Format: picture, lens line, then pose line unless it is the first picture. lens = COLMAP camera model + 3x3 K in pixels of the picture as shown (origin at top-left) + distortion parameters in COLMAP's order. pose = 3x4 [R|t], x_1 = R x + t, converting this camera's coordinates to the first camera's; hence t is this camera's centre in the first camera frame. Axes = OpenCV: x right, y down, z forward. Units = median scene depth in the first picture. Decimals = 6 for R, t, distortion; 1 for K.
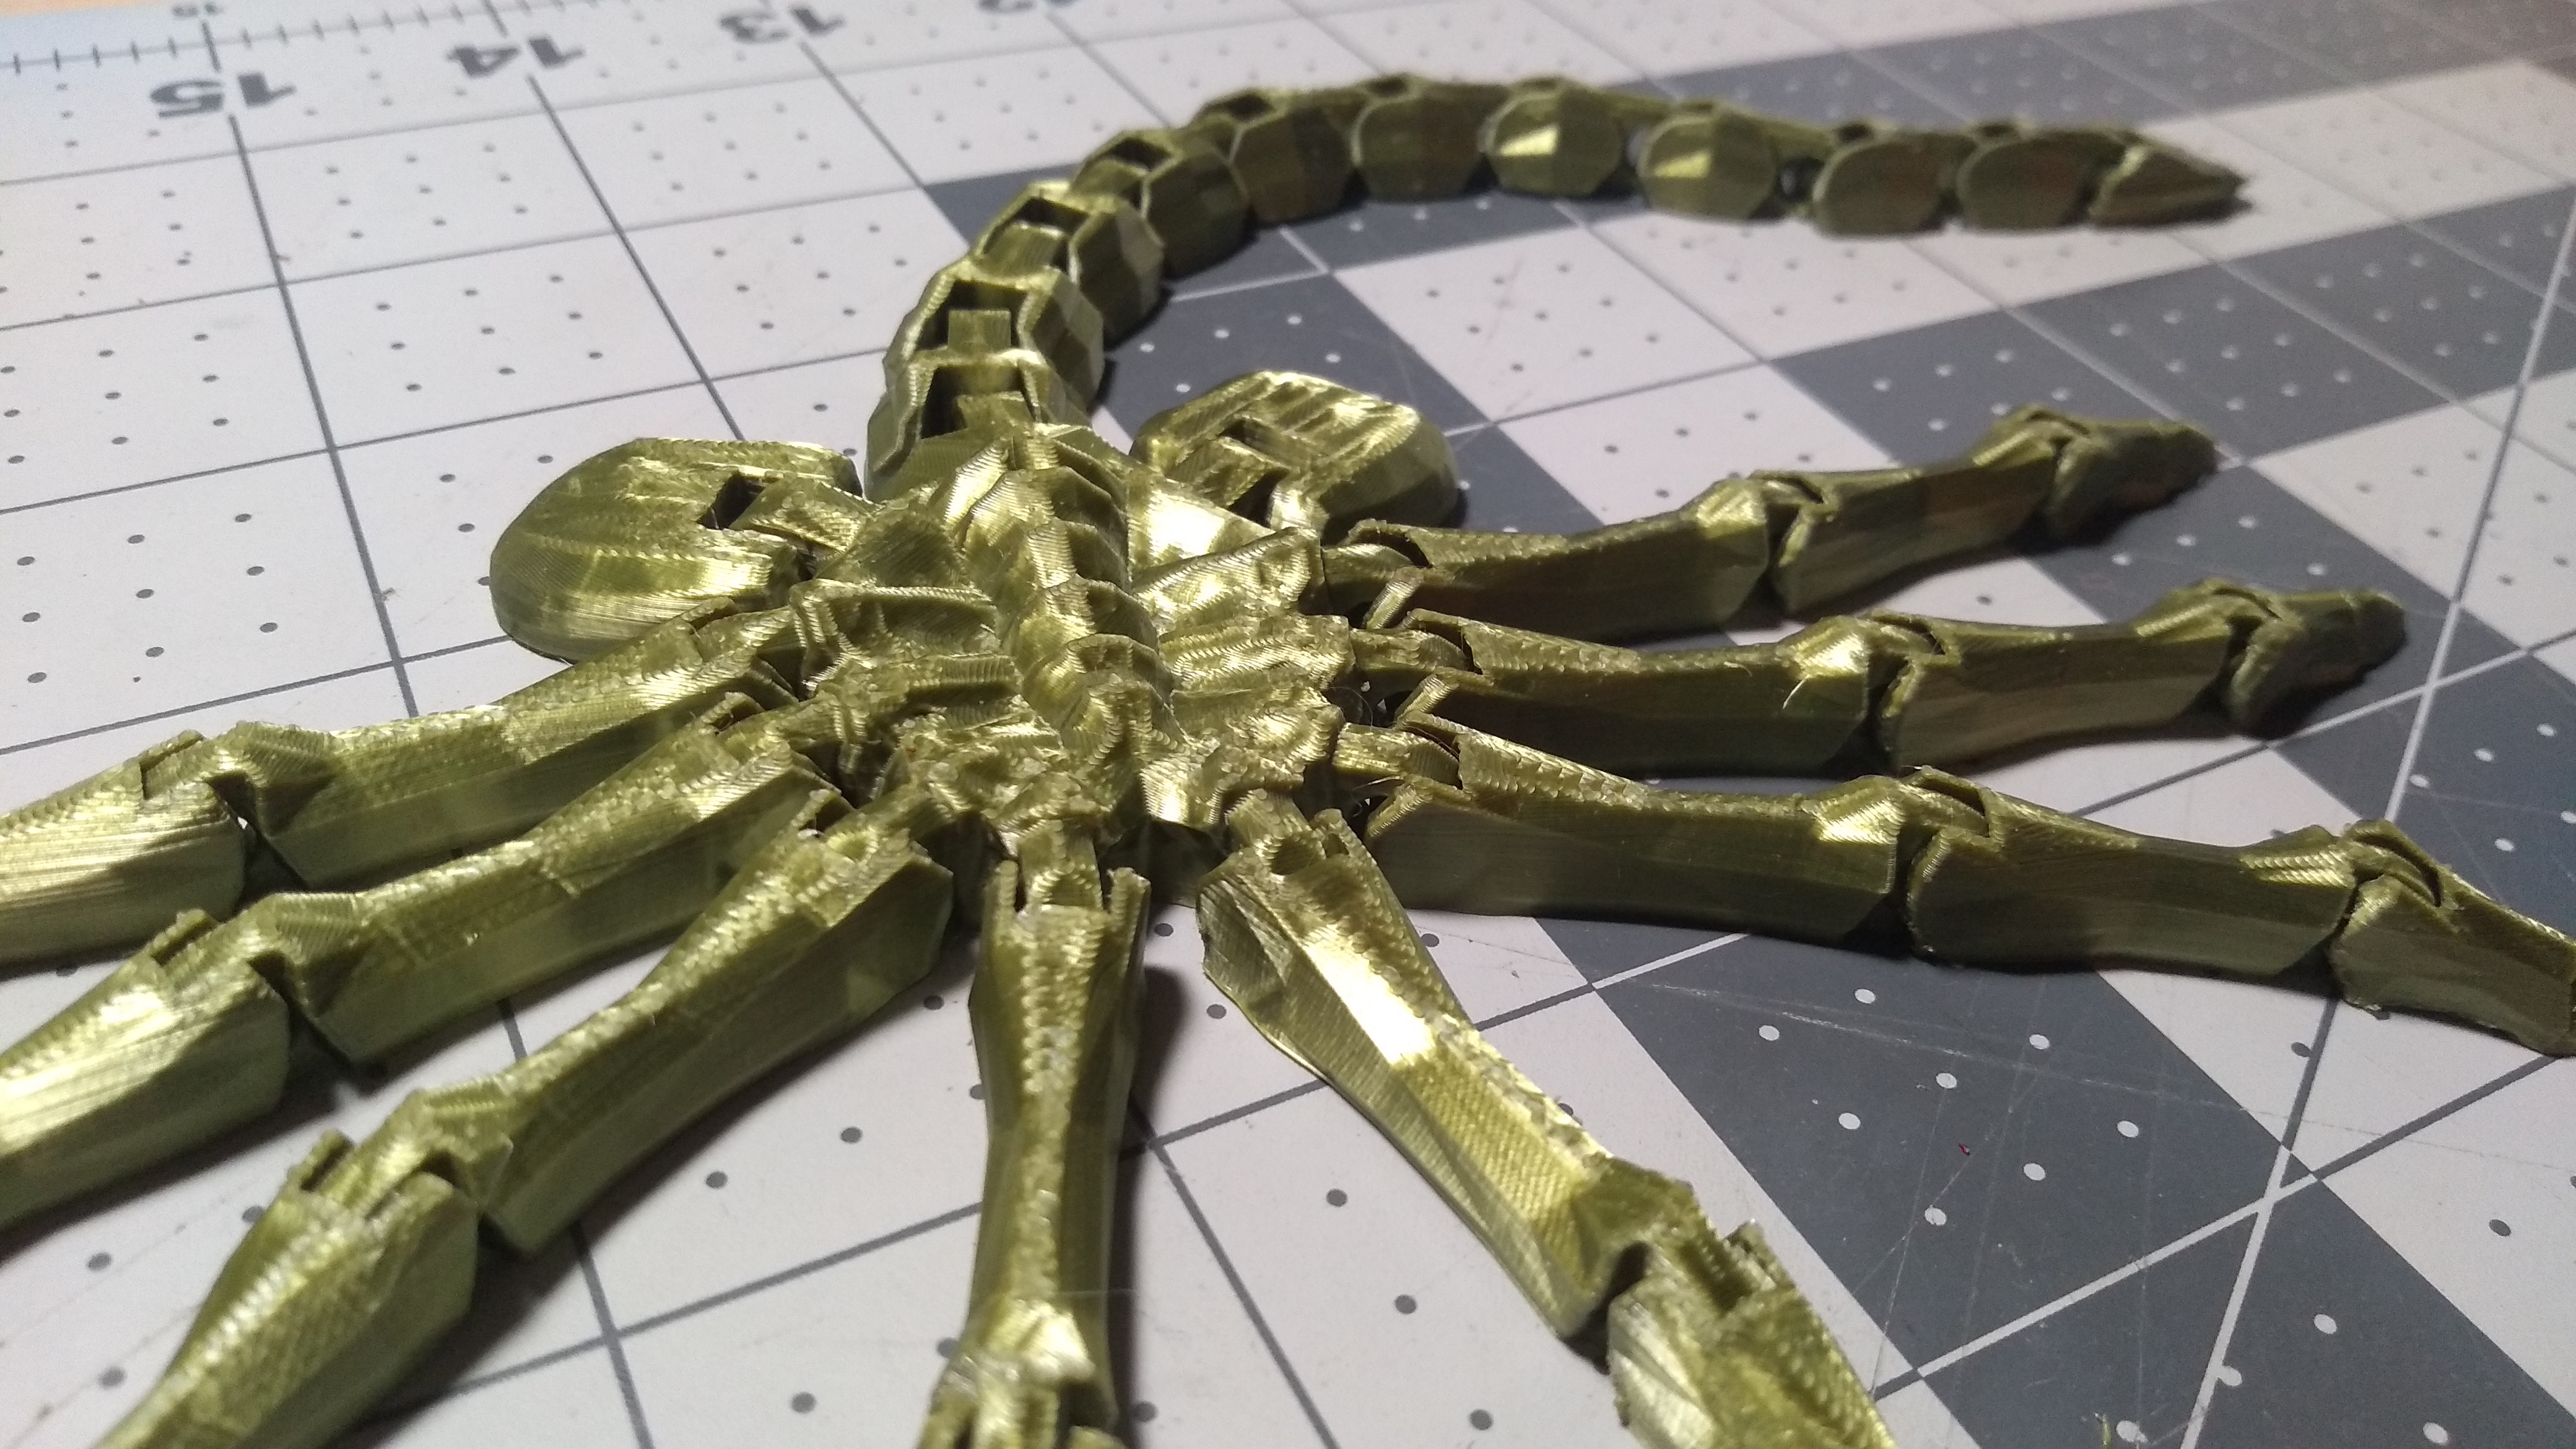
lens RADIAL K [[2061.1, 0, 1288.0], [0, 2061.1, 724.5], [0, 0, 1]] dist [-0.001365, -0.036492]
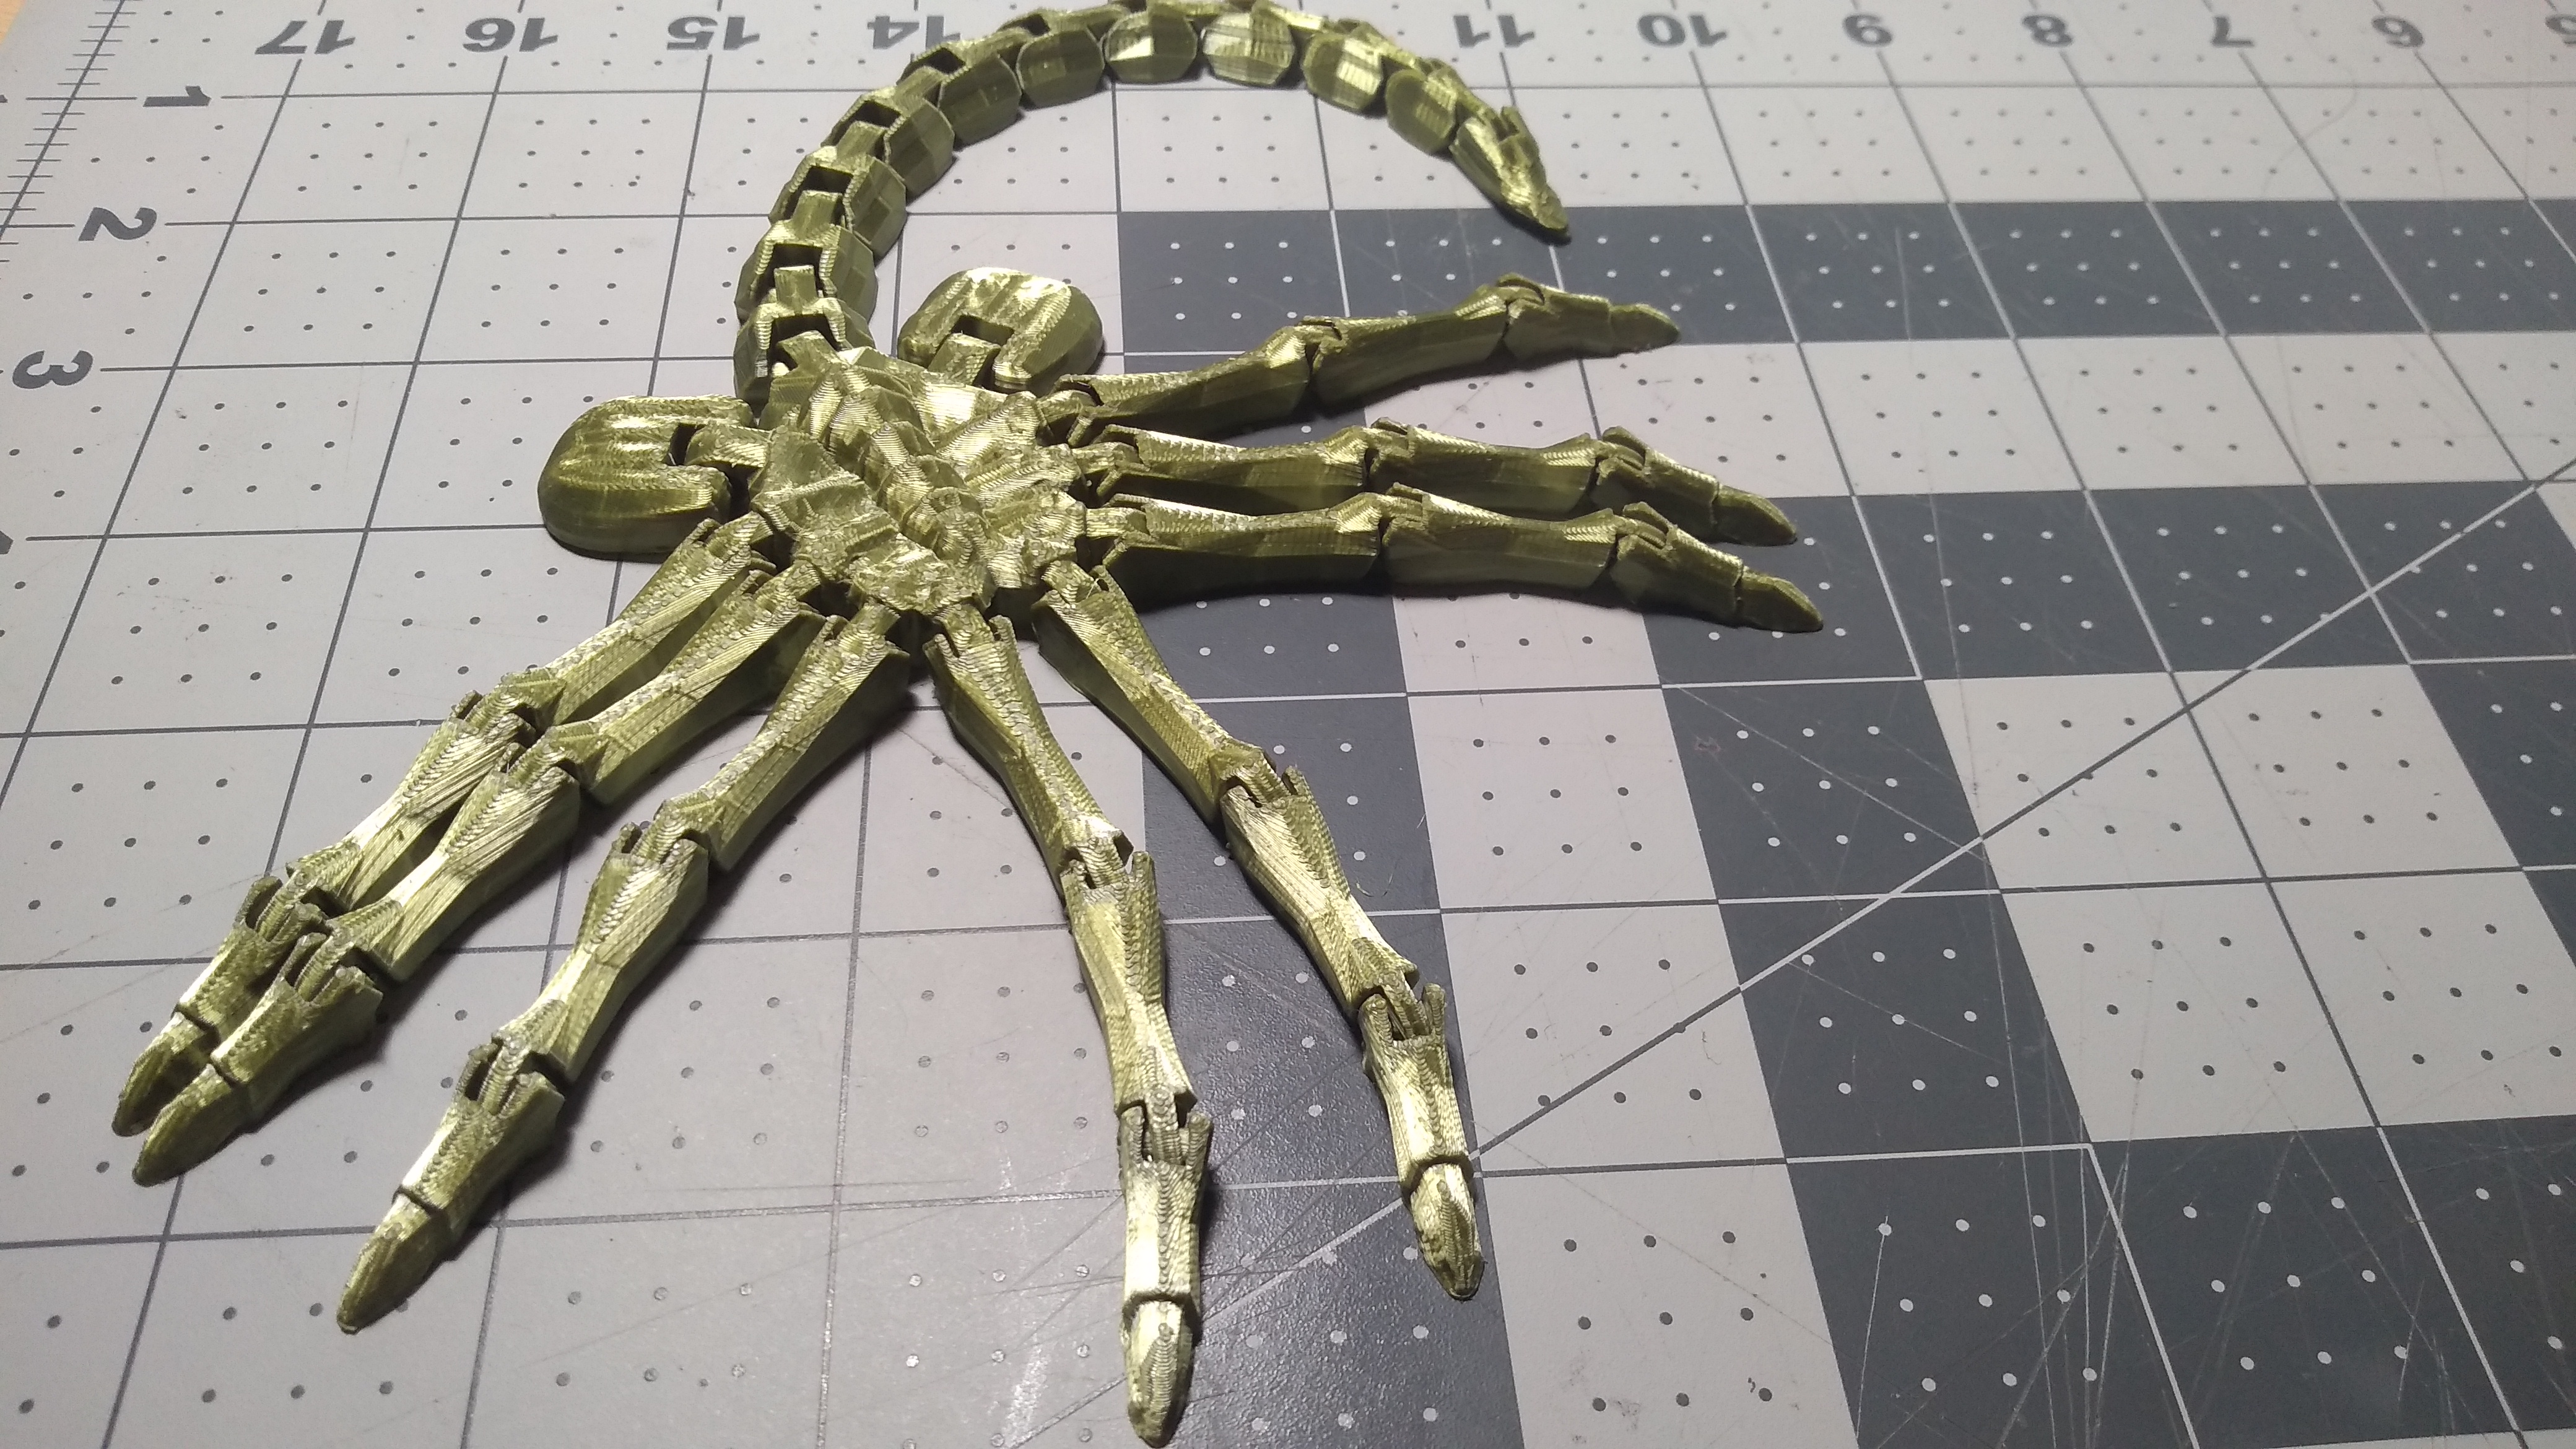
lens RADIAL K [[2061.1, 0, 1288.0], [0, 2061.1, 724.5], [0, 0, 1]] dist [-0.001365, -0.036492]
pose [[0.954739, -0.238053, 0.178337, -0.162289], [0.196853, 0.955168, 0.221141, -0.176531], [-0.222985, -0.176026, 0.958798, -0.755701]]
